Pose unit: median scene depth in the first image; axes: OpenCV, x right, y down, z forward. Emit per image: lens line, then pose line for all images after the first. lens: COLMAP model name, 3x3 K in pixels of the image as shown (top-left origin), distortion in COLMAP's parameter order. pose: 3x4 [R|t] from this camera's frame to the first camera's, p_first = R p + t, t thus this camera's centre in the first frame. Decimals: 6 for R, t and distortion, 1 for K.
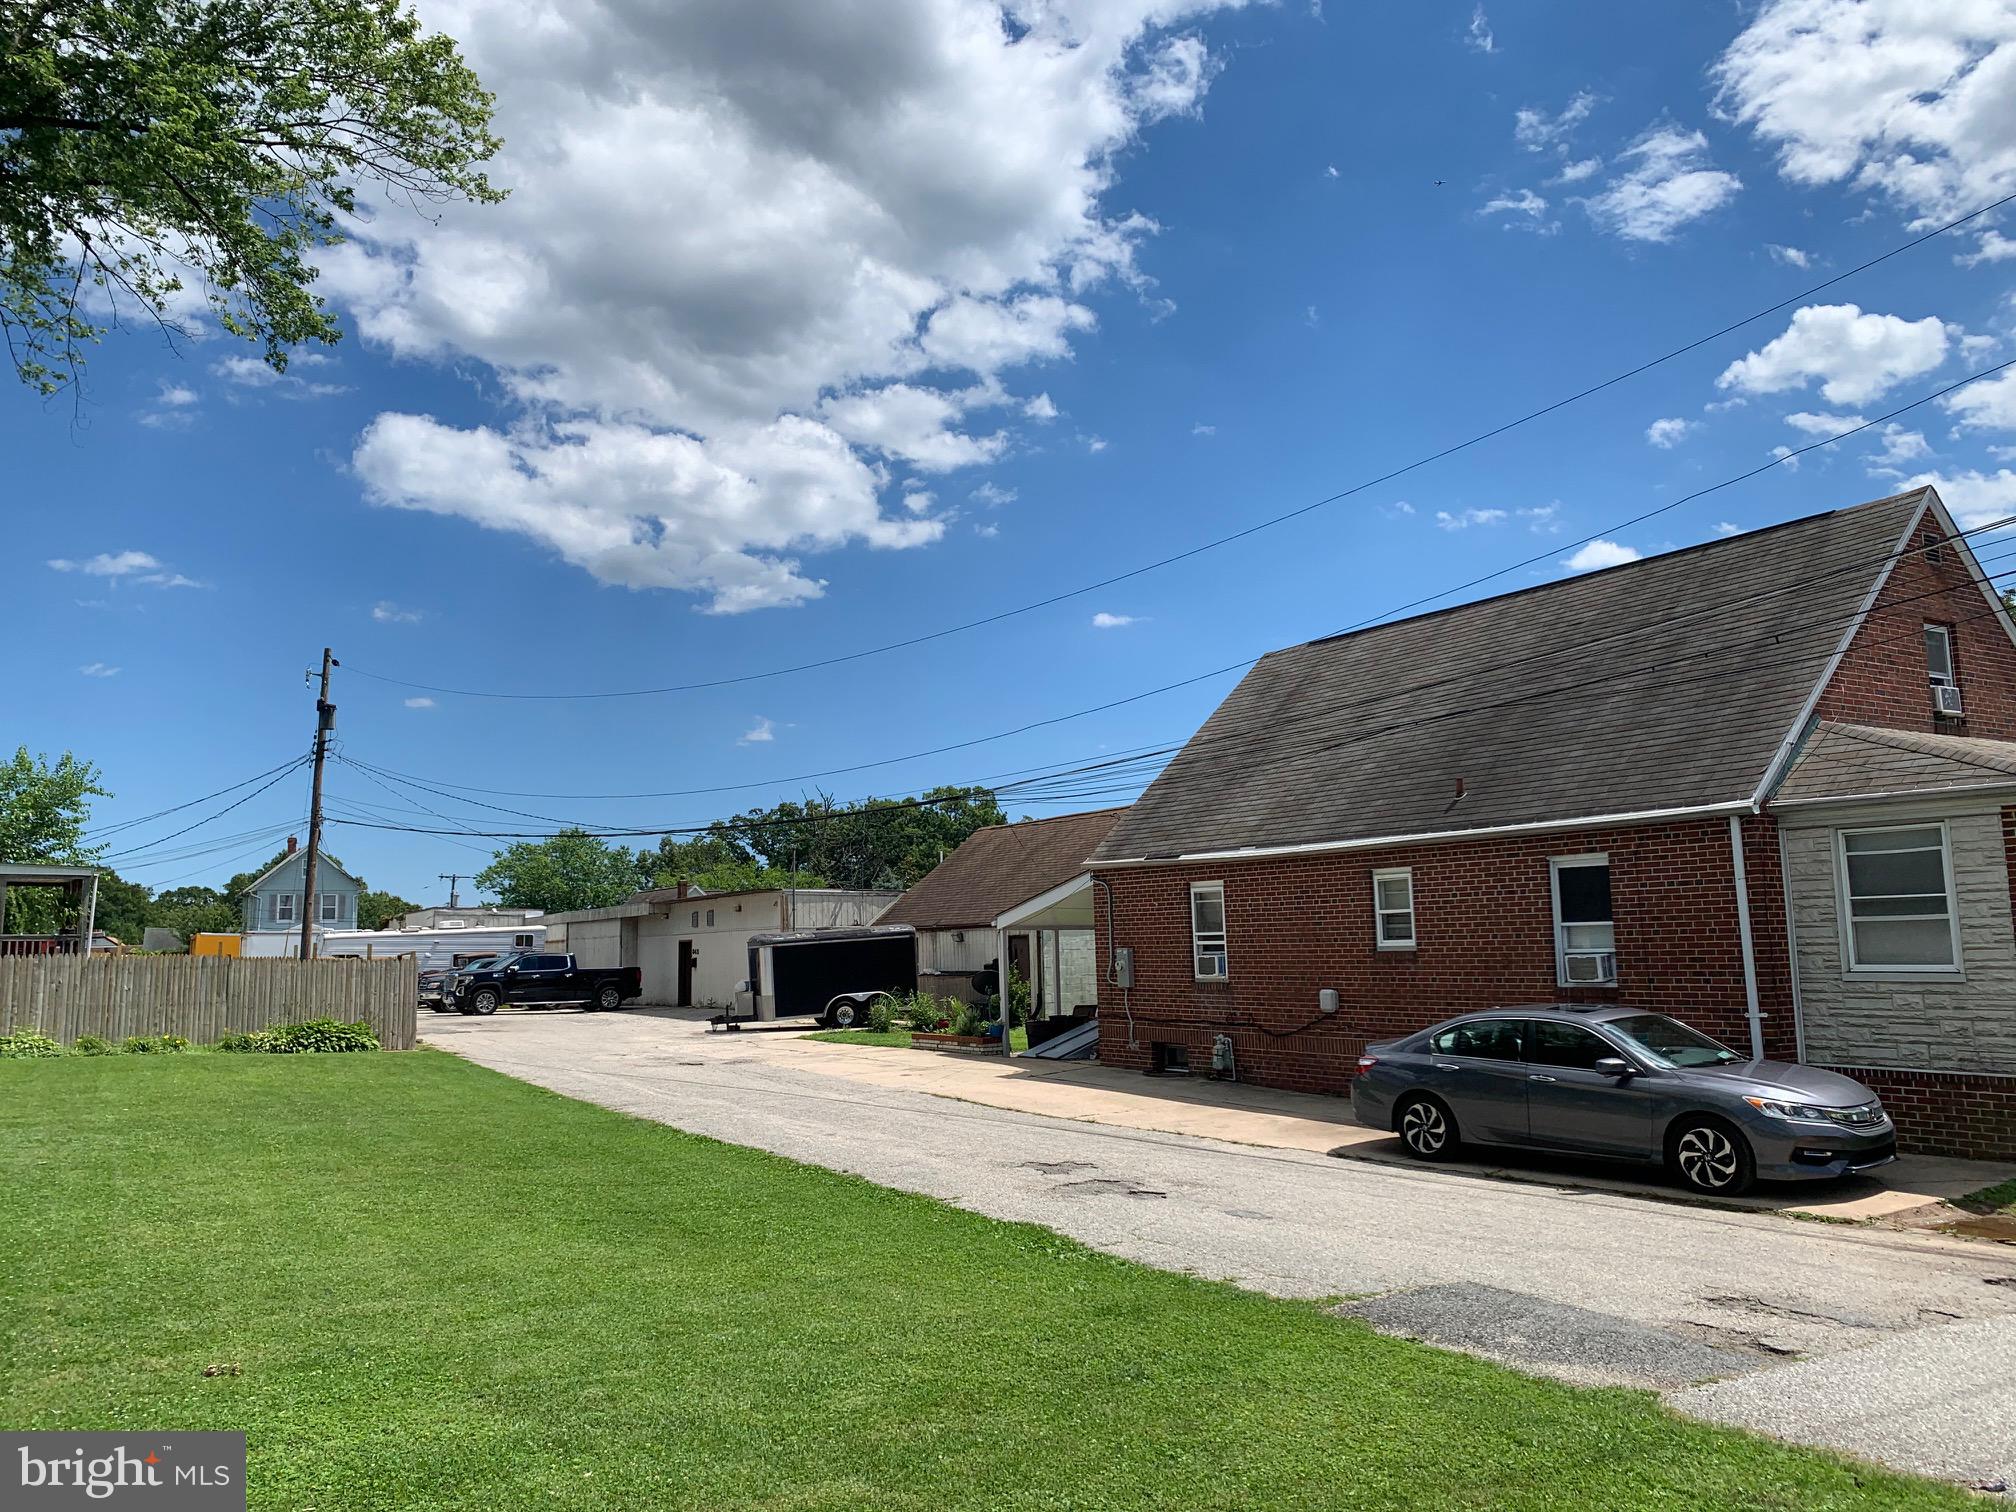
lens RADIAL K [[1517.6, 0, 1008.0], [0, 1517.6, 756.0], [0, 0, 1]] dist [0.069139, 0.000513]
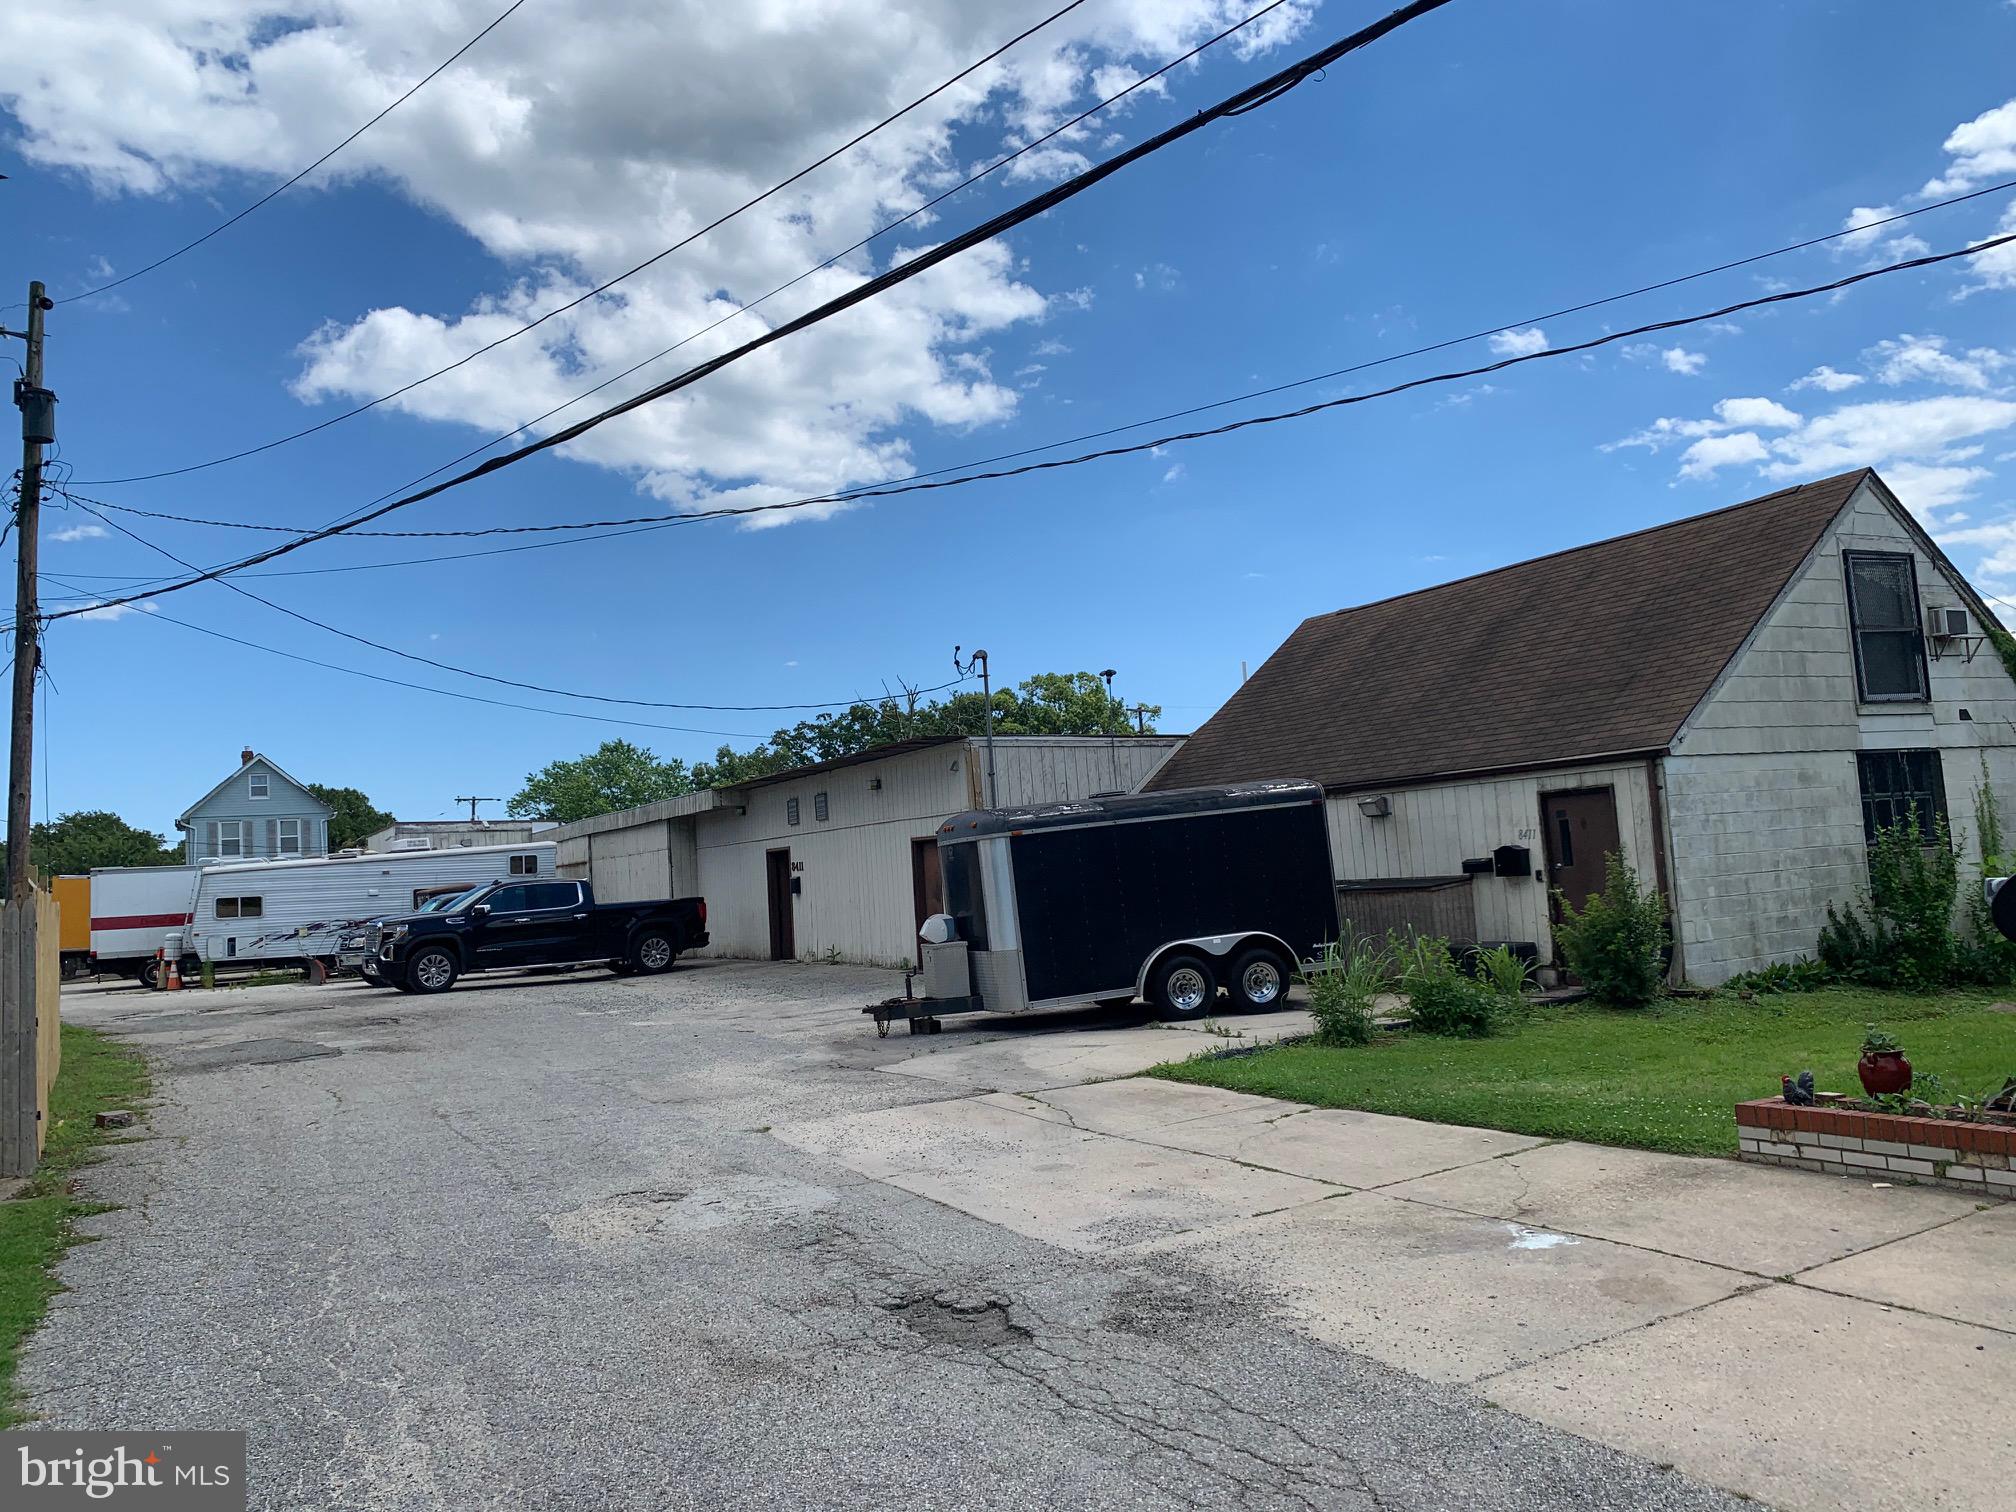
lens RADIAL K [[1517.6, 0, 1008.0], [0, 1517.6, 756.0], [0, 0, 1]] dist [0.069139, 0.000513]
pose [[0.998429, -0.044759, -0.033693, -0.096558], [0.046483, 0.997550, 0.052273, 0.055707], [0.031270, -0.053757, 0.998064, 0.399276]]
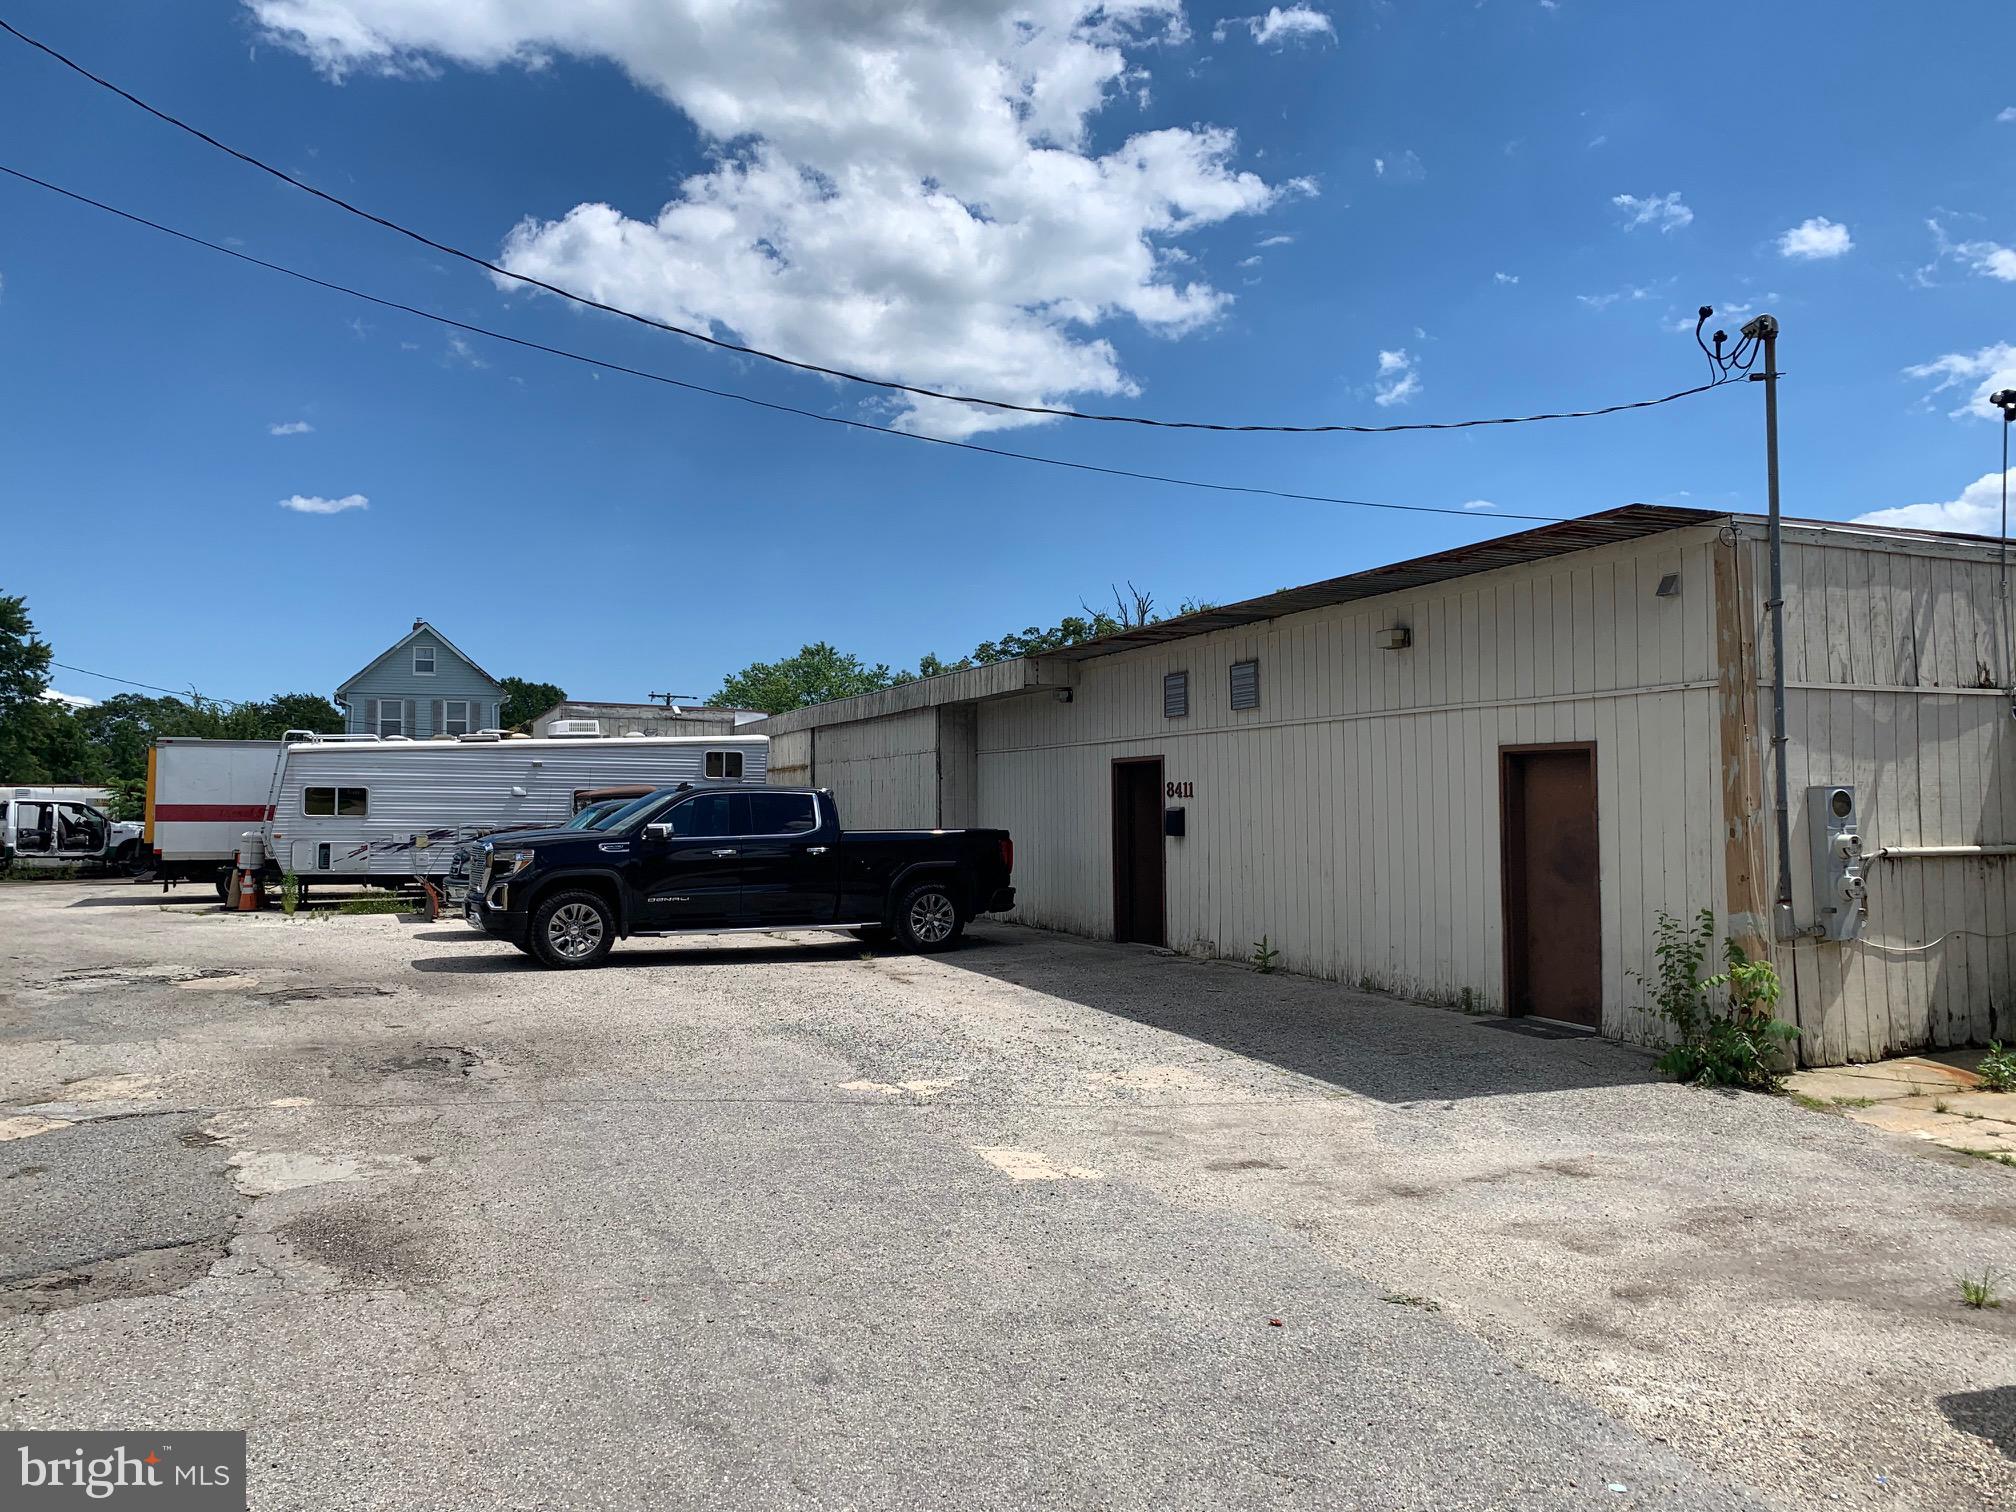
lens RADIAL K [[1495.0, 0, 950.8], [0, 1495.0, 757.3], [0, 0, 1]] dist [0.349288, 0.000020]
pose [[0.982241, 0.009559, -0.187378, -0.177878], [0.008571, 0.995373, 0.095703, 0.082469], [0.187426, -0.095610, 0.977615, 0.618204]]
